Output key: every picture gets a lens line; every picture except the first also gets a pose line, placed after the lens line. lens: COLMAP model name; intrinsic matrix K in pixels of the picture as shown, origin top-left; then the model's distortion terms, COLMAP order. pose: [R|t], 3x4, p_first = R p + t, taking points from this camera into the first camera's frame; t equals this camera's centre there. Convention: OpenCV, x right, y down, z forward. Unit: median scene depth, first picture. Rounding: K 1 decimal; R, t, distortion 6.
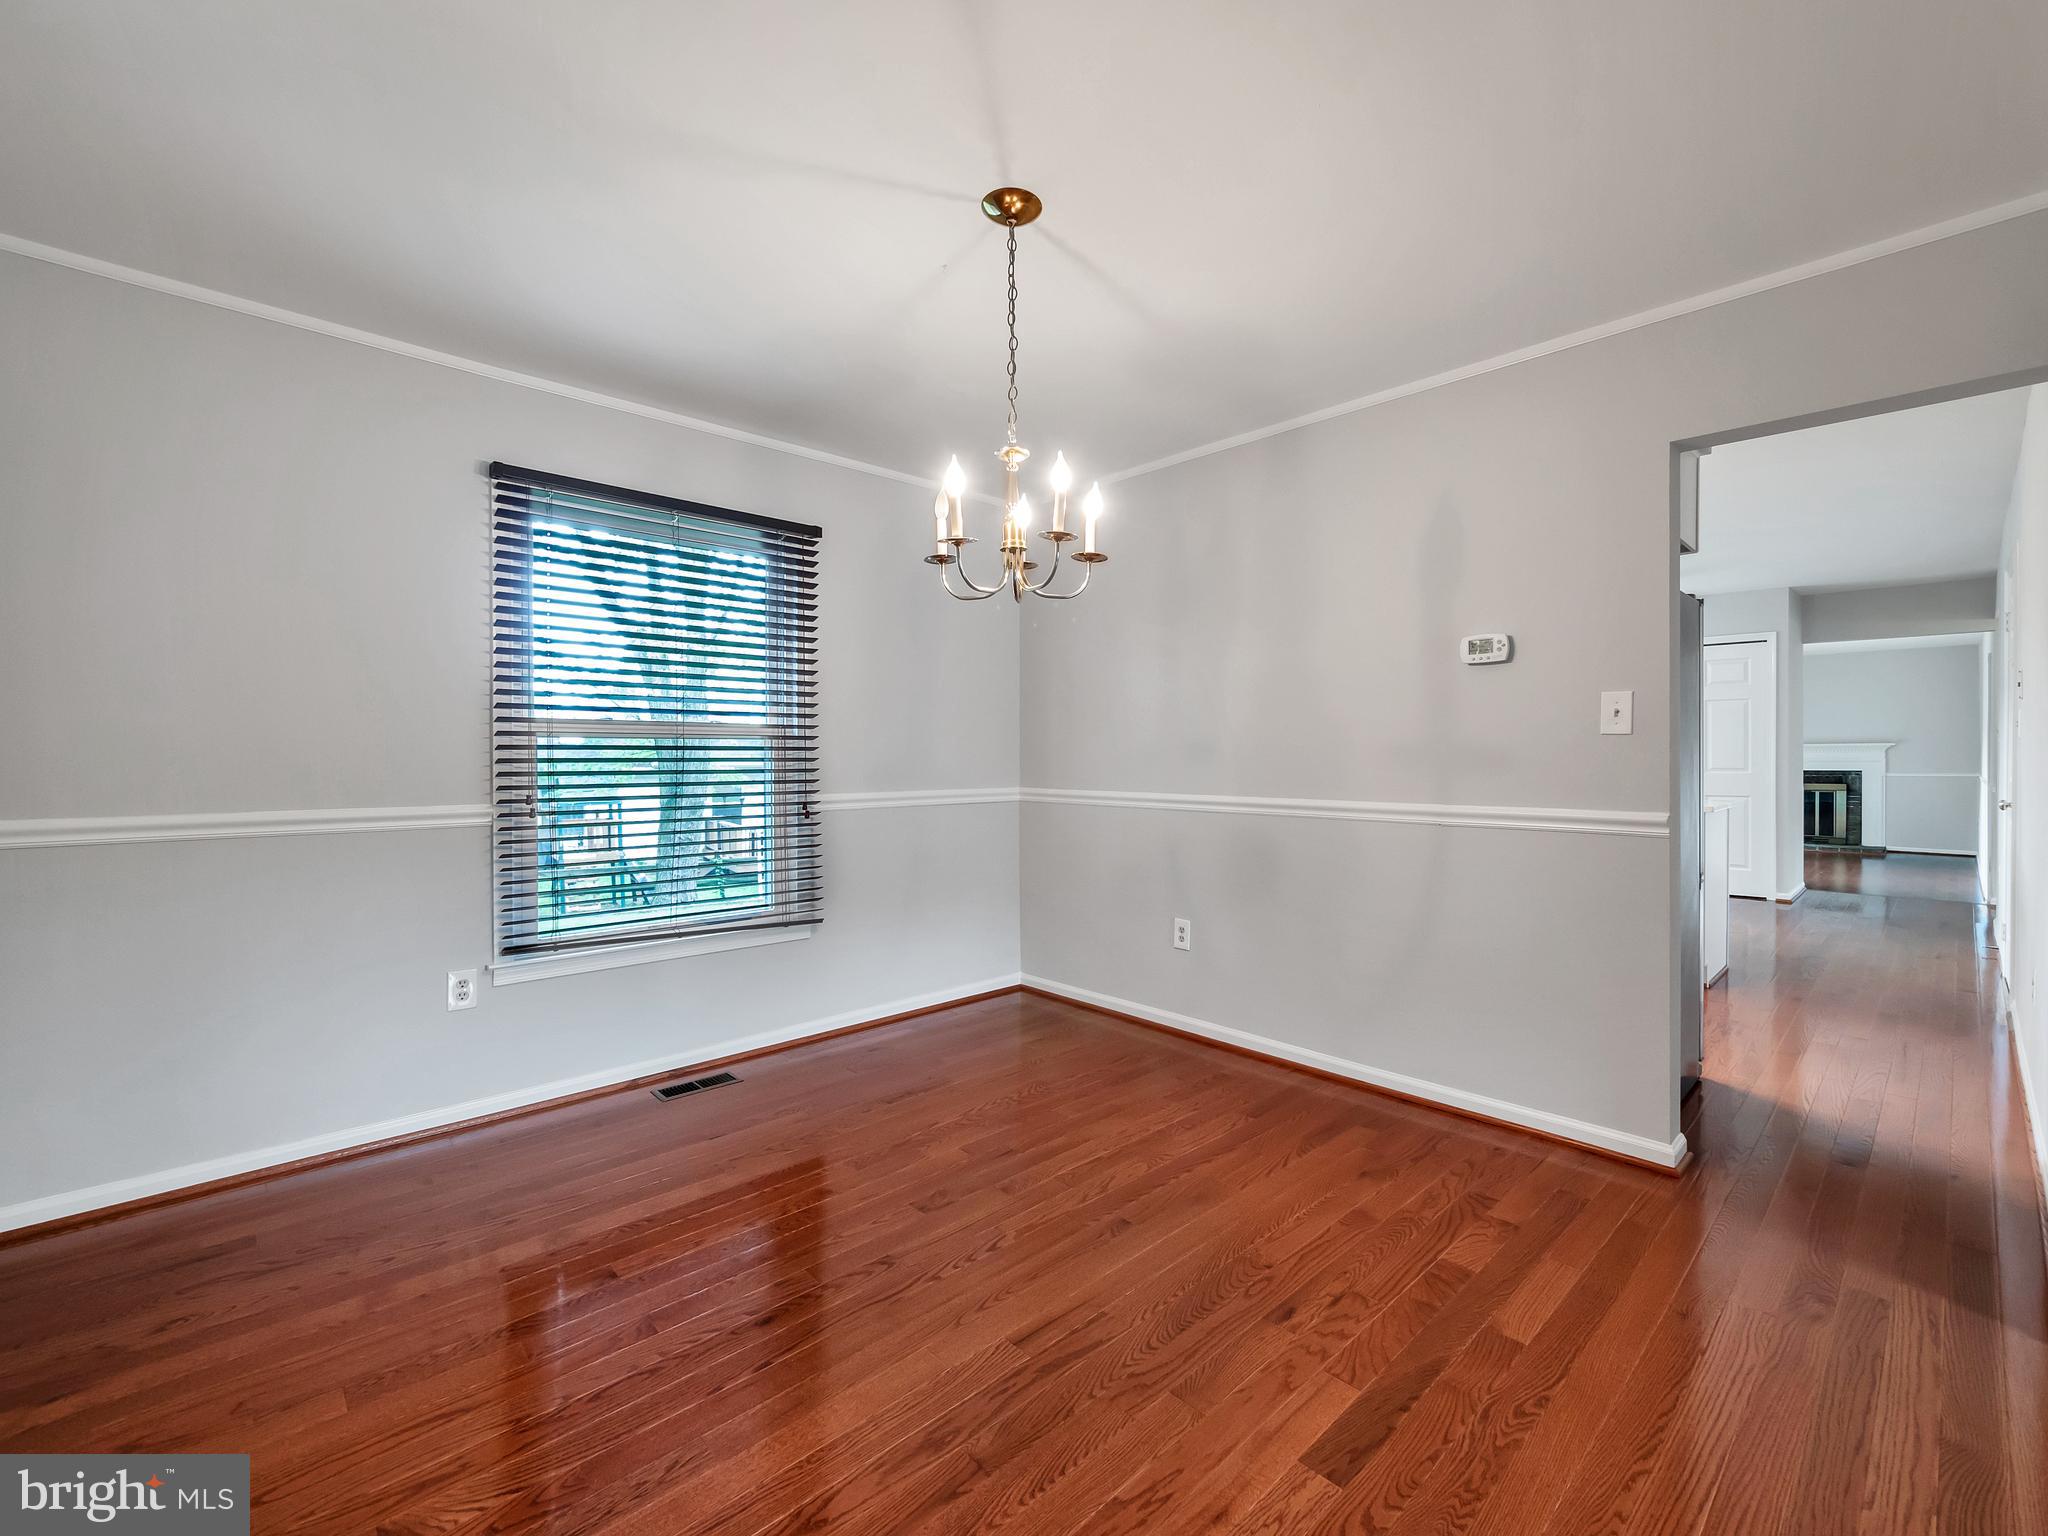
lens RADIAL K [[880.6, 0, 1038.0], [0, 880.6, 774.9], [0, 0, 1]] dist [-0.000069, 0.000023]
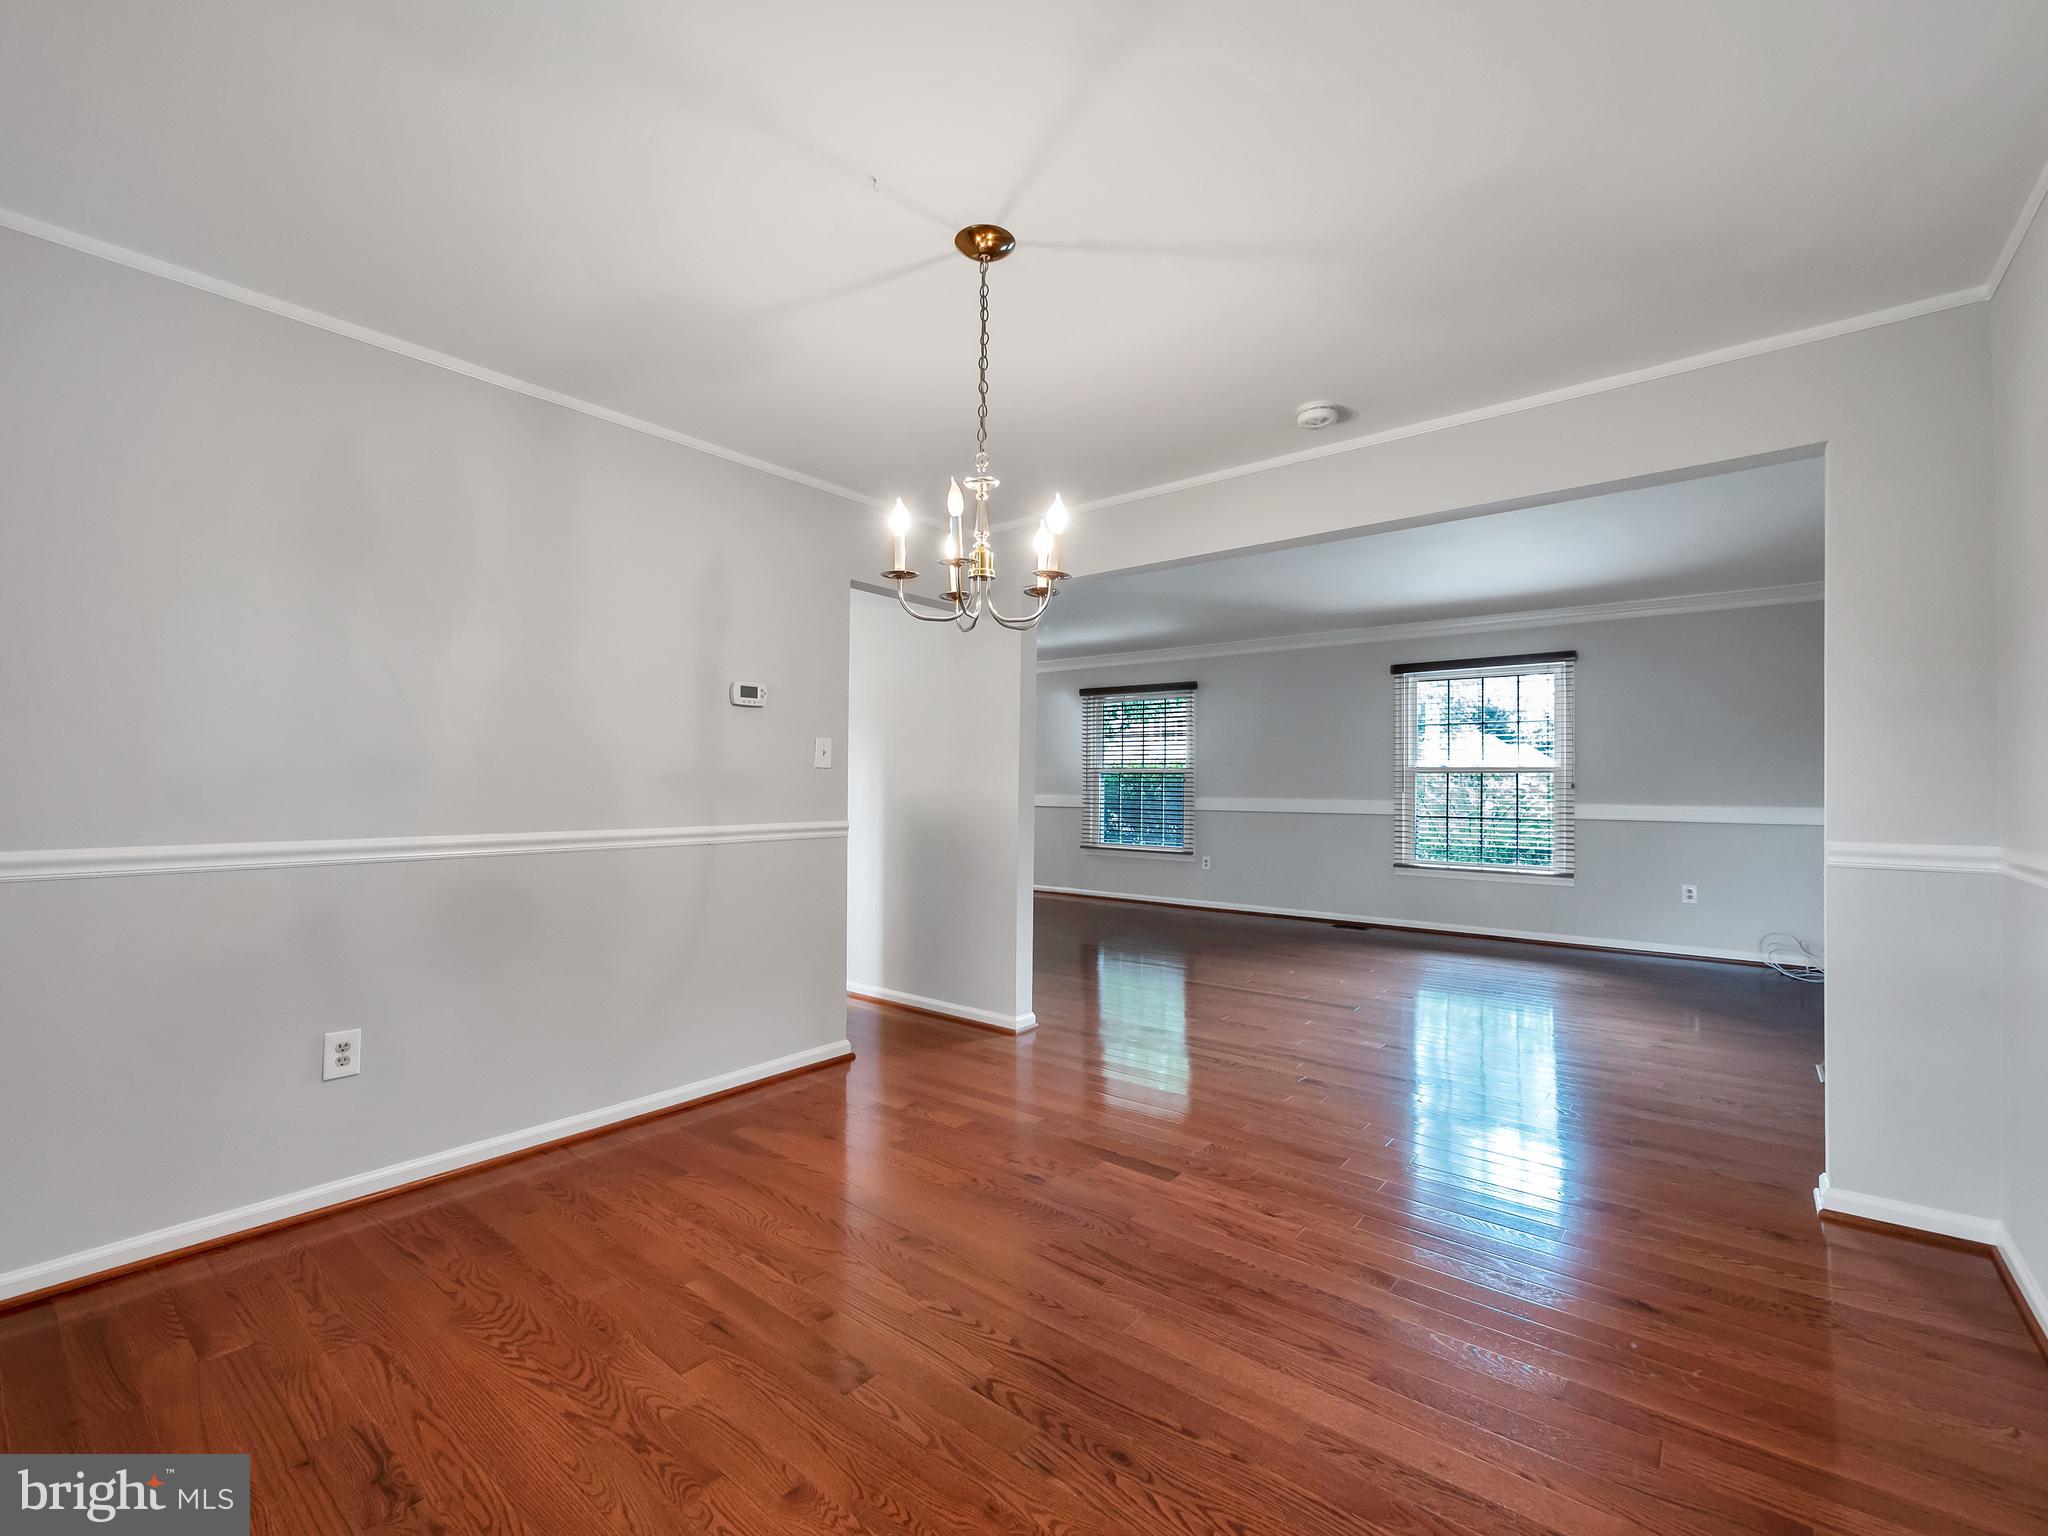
lens RADIAL K [[880.6, 0, 1038.0], [0, 880.6, 774.9], [0, 0, 1]] dist [-0.000069, 0.000023]
pose [[-0.136707, 0.013472, 0.990520, -0.762697], [0.018595, 0.999766, -0.011032, -0.011774], [-0.990437, 0.016911, -0.136925, 0.794777]]
